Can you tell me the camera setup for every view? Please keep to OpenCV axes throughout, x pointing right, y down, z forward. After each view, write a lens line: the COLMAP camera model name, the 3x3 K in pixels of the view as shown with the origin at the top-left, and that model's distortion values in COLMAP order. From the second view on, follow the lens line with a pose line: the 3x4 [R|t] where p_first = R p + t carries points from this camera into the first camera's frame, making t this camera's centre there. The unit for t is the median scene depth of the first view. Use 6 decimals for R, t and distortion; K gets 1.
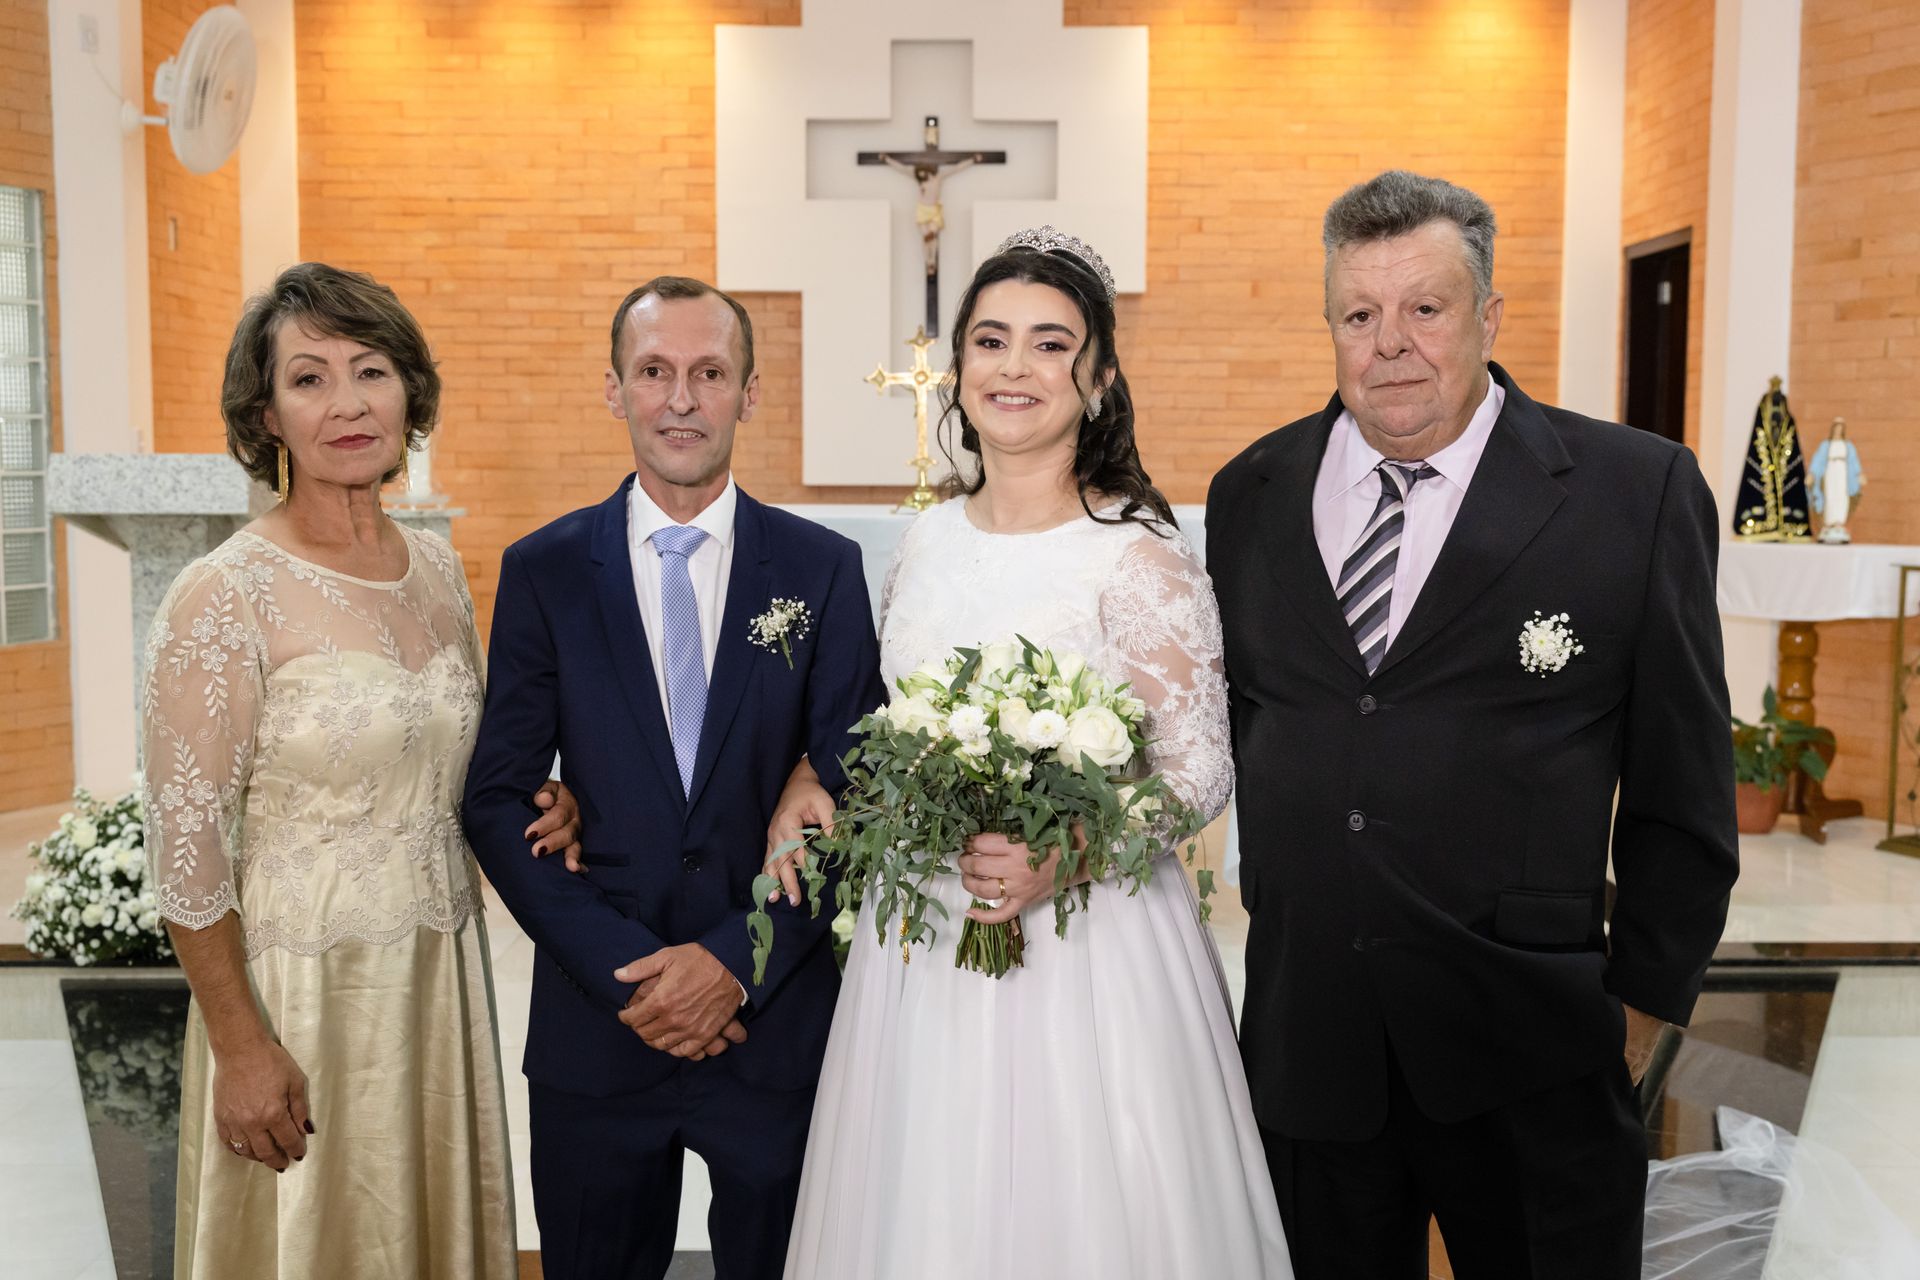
lens RADIAL K [[2137.8, 0, 951.3], [0, 2137.8, 631.1], [0, 0, 1]] dist [-0.000137, 0.028519]
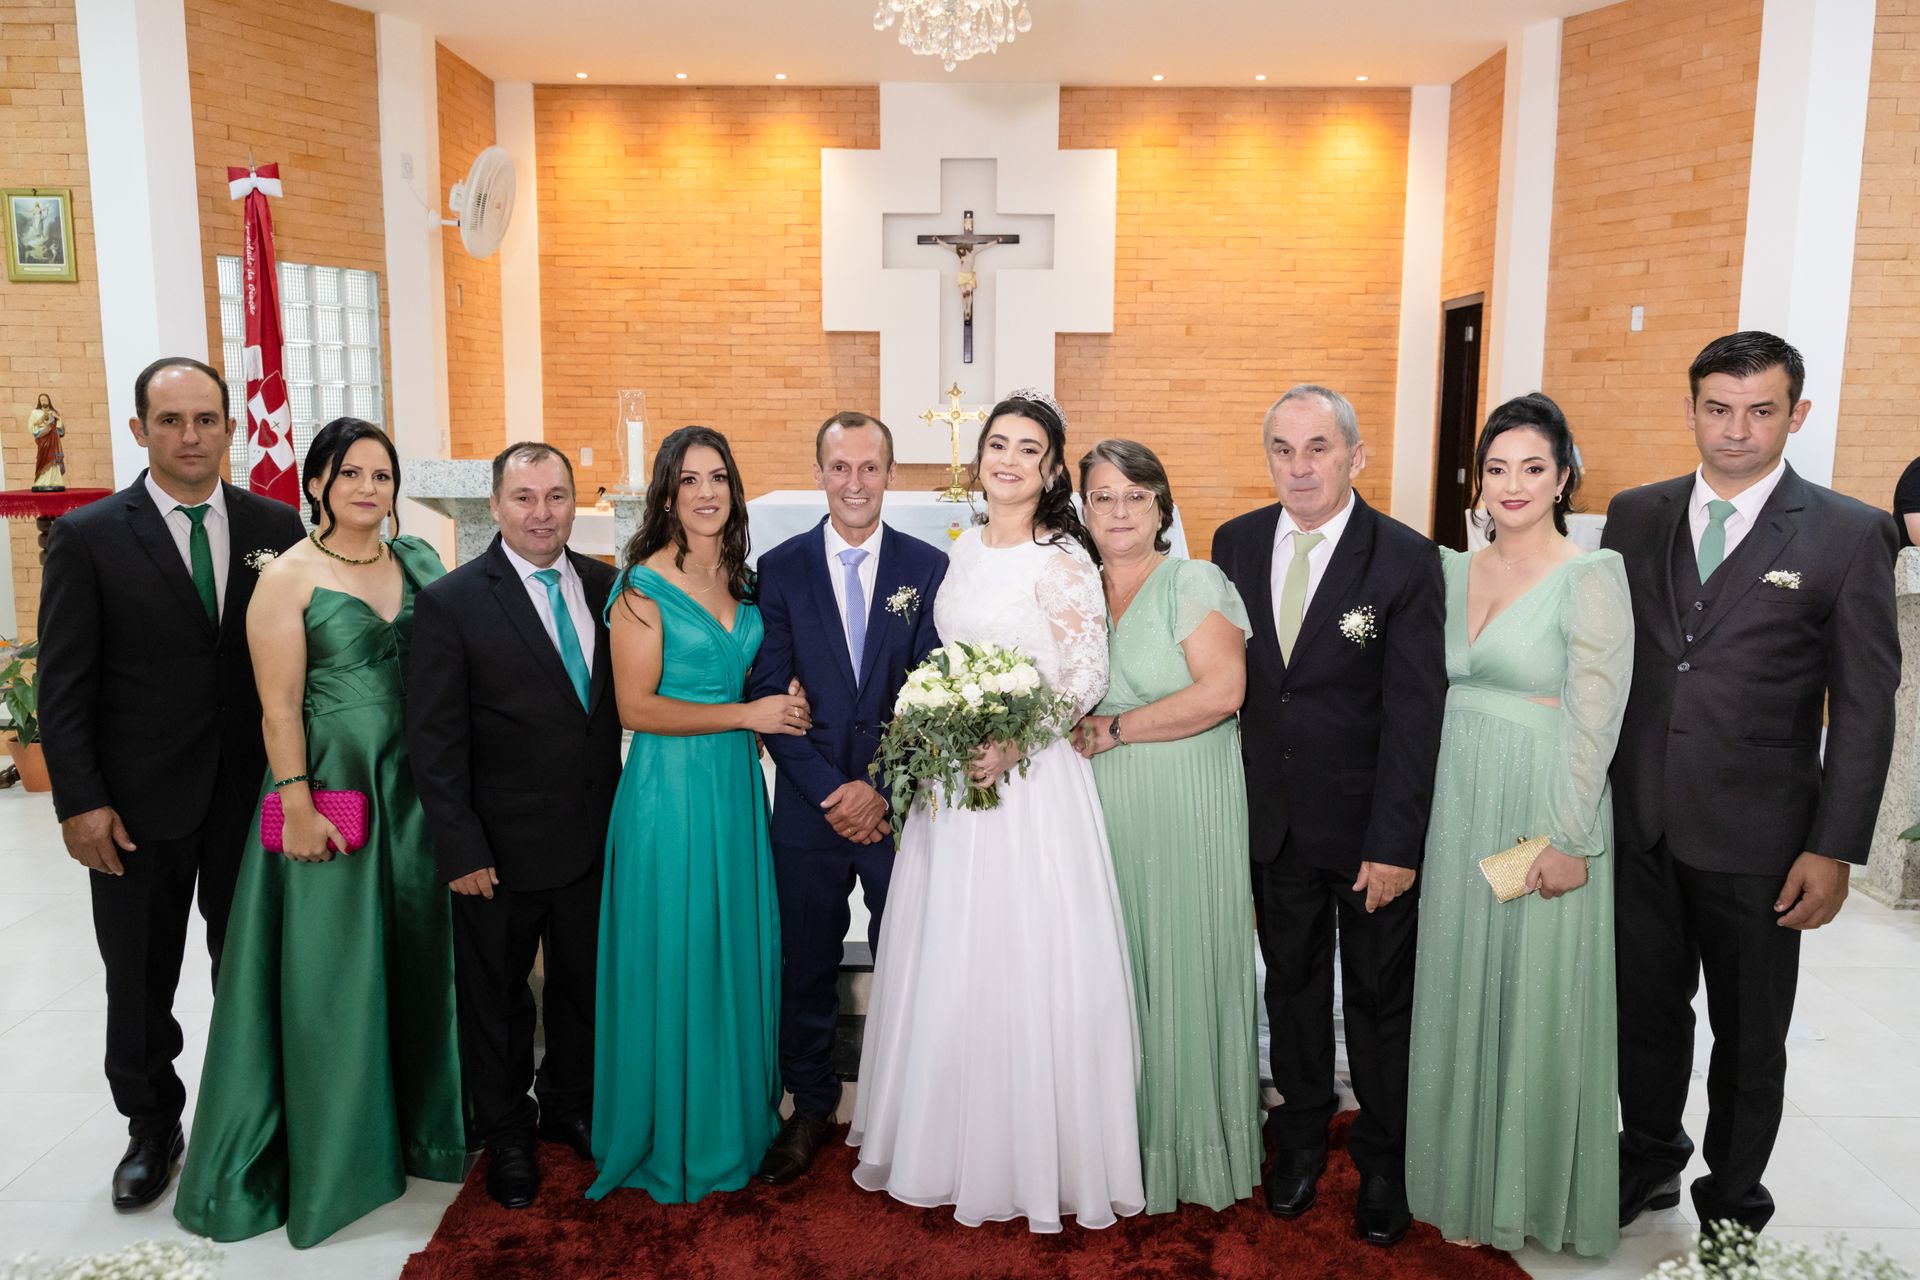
lens RADIAL K [[1567.1, 0, 954.8], [0, 1567.1, 639.3], [0, 0, 1]] dist [0.003317, 0.001935]
pose [[0.999773, 0.006413, -0.020304, 0.005539], [-0.005173, 0.998150, 0.060572, -0.013839], [0.020655, -0.060453, 0.997957, -0.097350]]
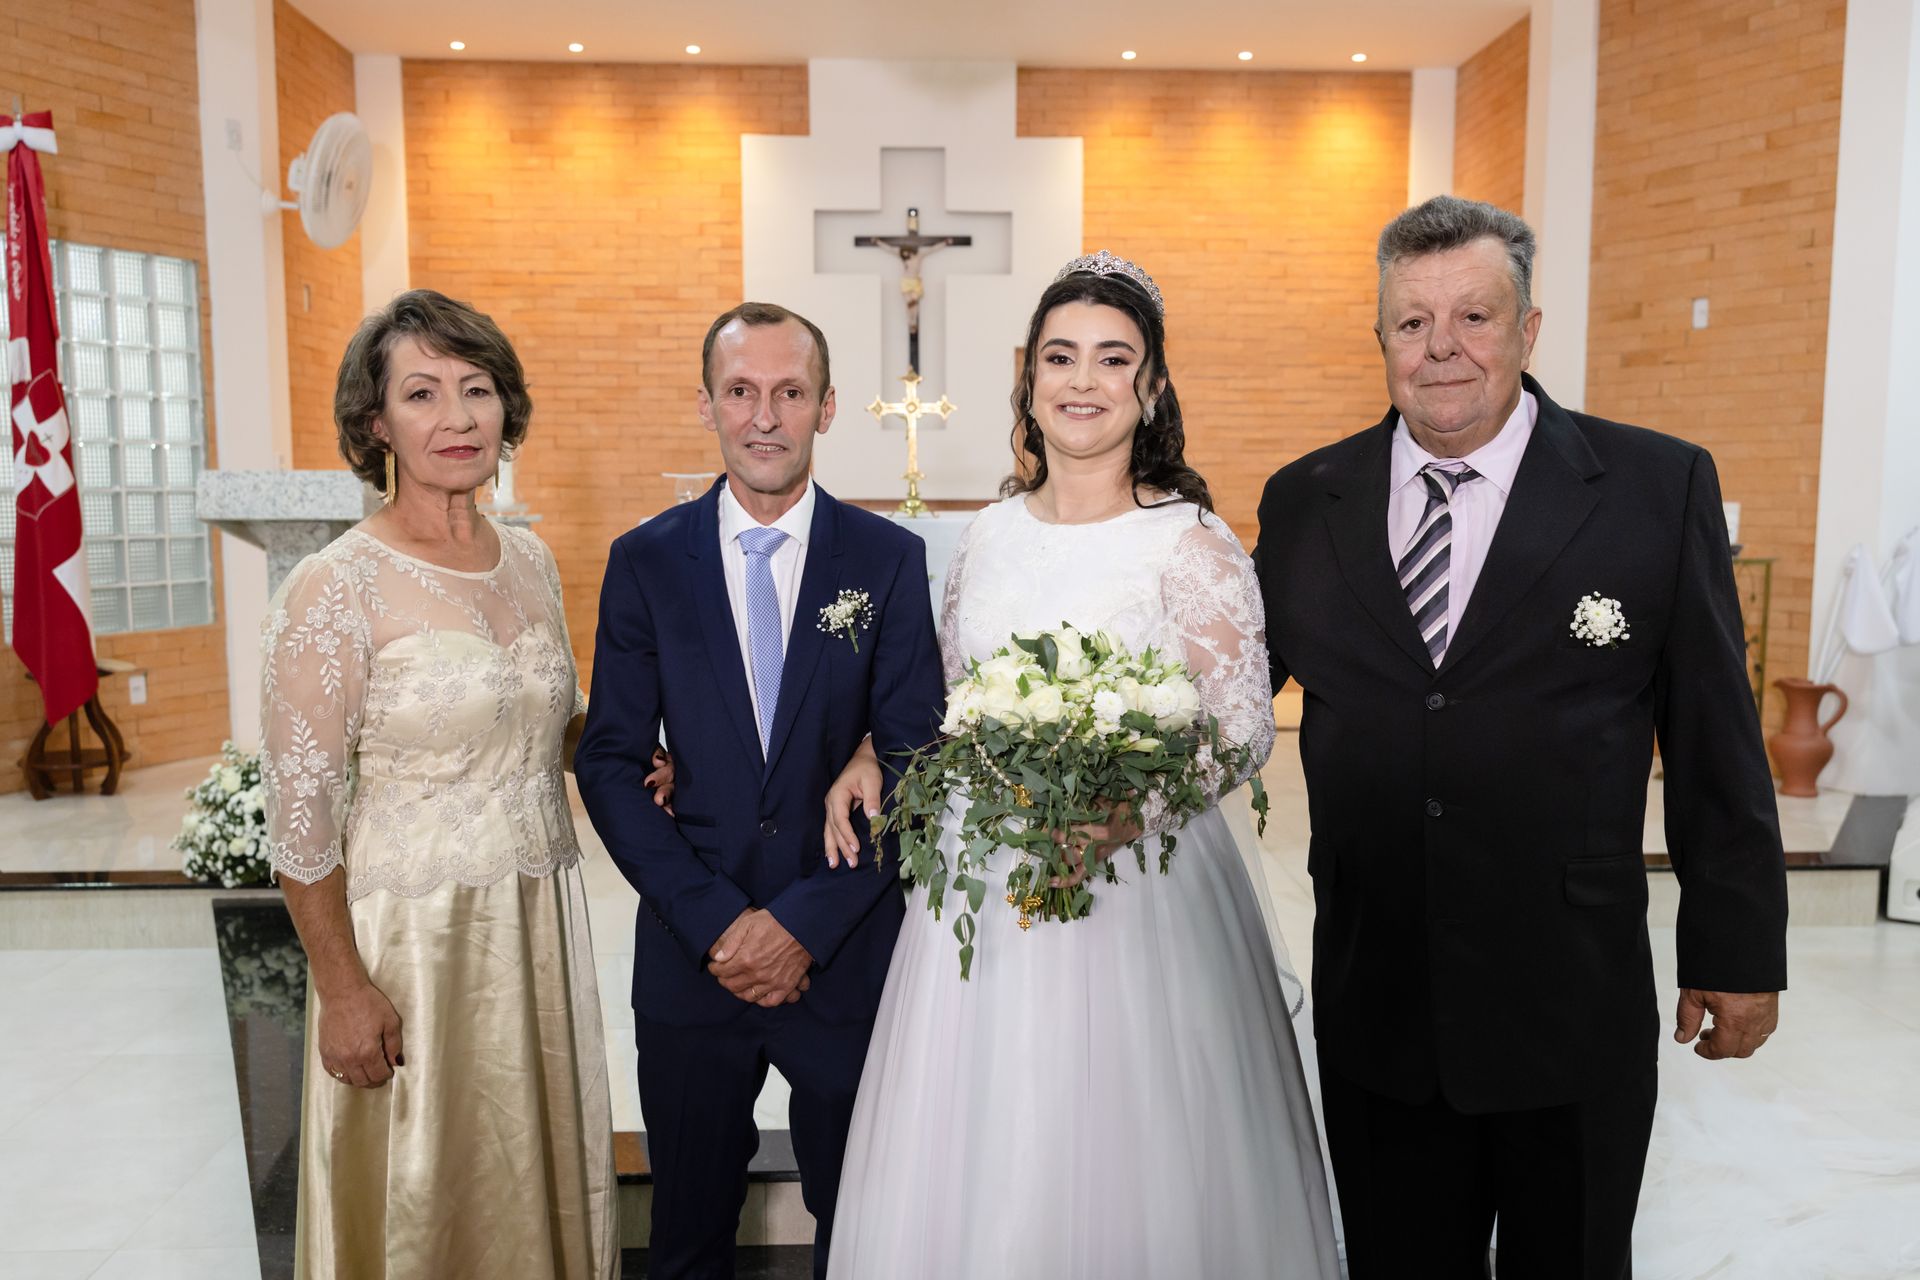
lens RADIAL K [[1617.8, 0, 980.3], [0, 1617.8, 645.6], [0, 0, 1]] dist [0.011649, 0.004421]
pose [[0.999379, -0.005585, 0.034784, -0.004441], [0.004912, 0.999800, 0.019395, 0.000850], [-0.034885, -0.019213, 0.999207, 0.034351]]
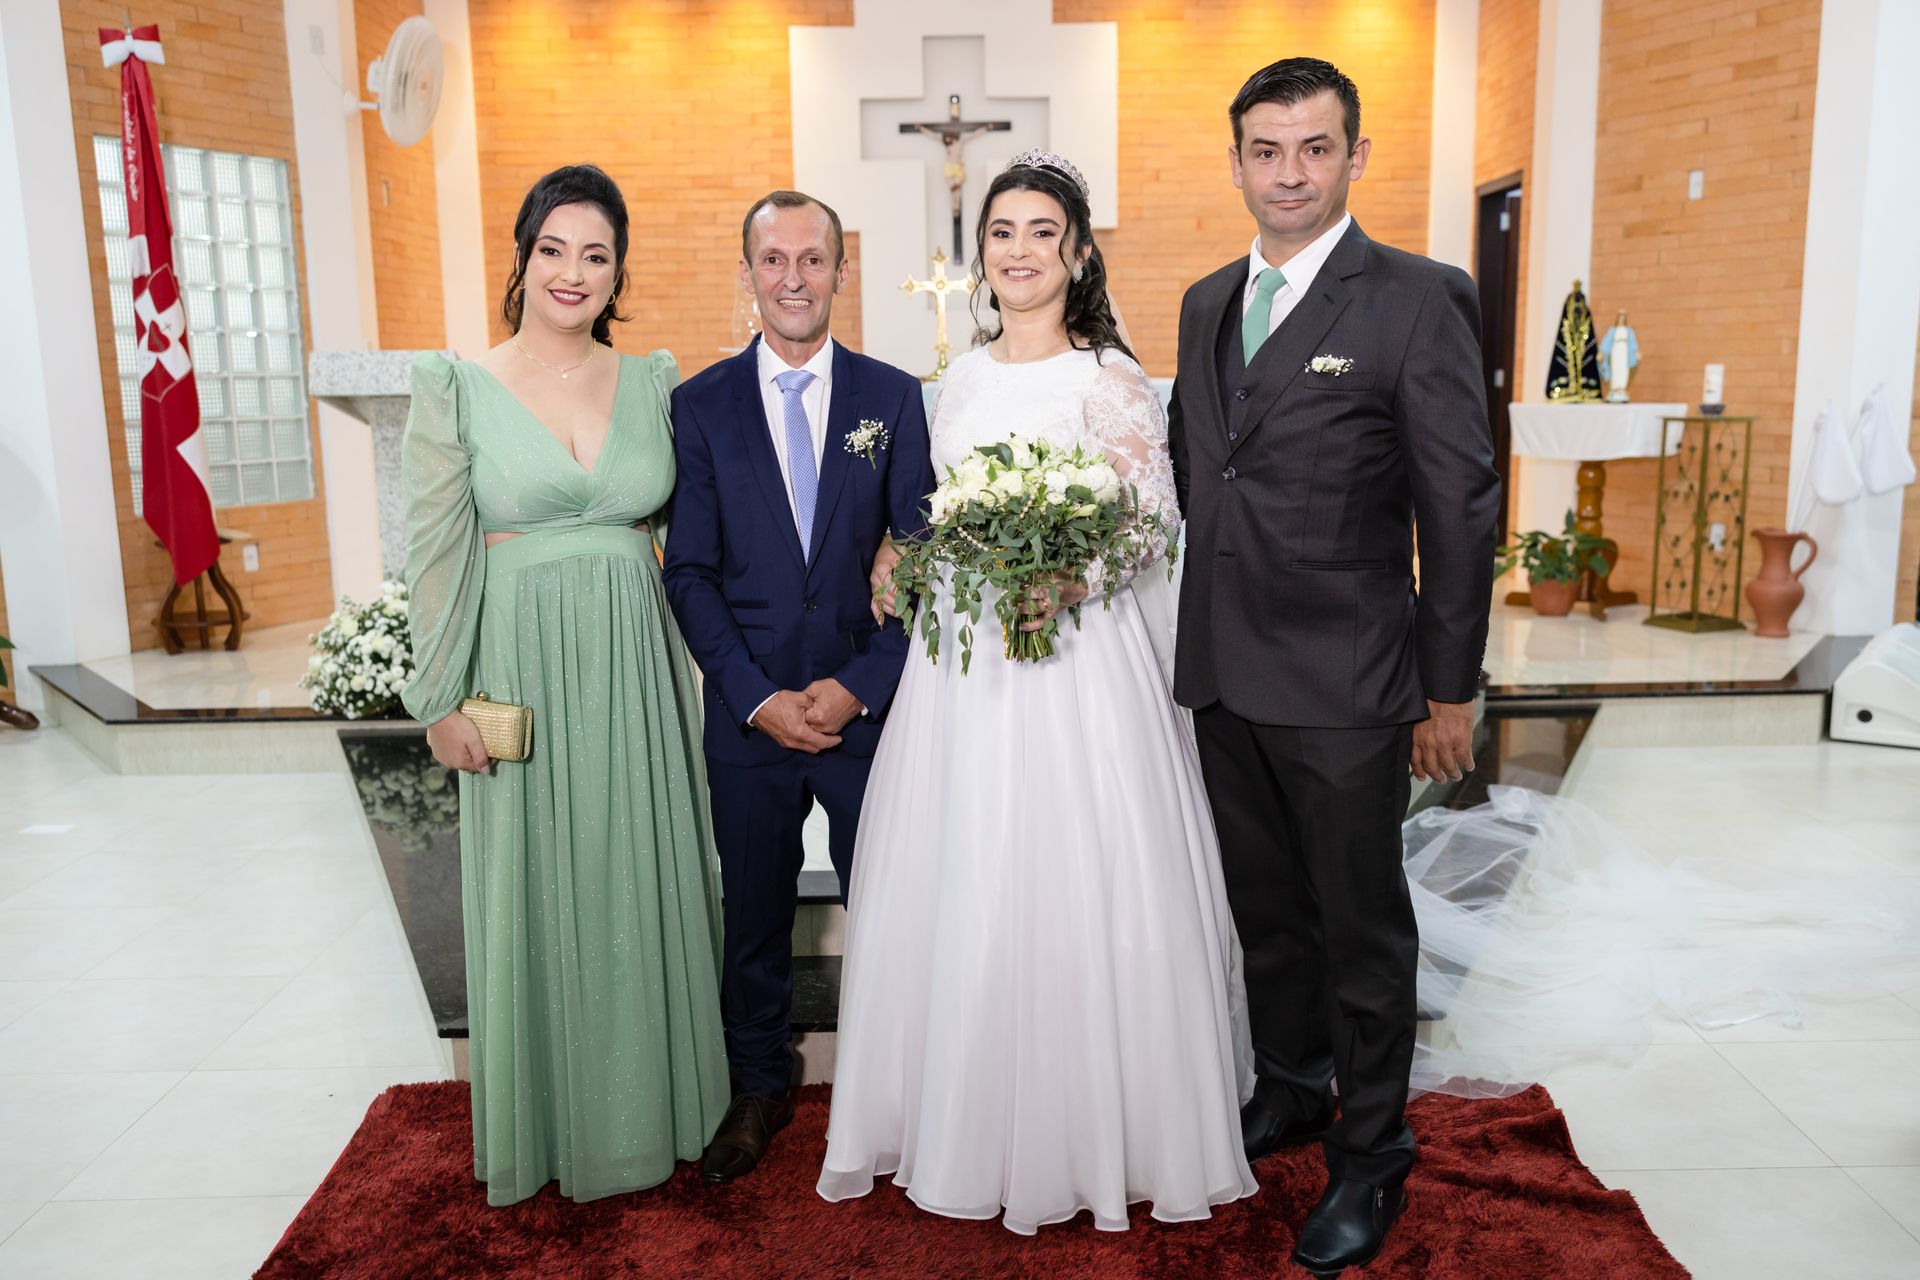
lens RADIAL K [[1635.8, 0, 1002.7], [0, 1635.8, 639.8], [0, 0, 1]] dist [0.007191, 0.006626]
pose [[0.999826, -0.017657, 0.005946, 0.009393], [0.017108, 0.996461, 0.082291, 0.013866], [-0.007378, -0.082175, 0.996591, -0.042875]]
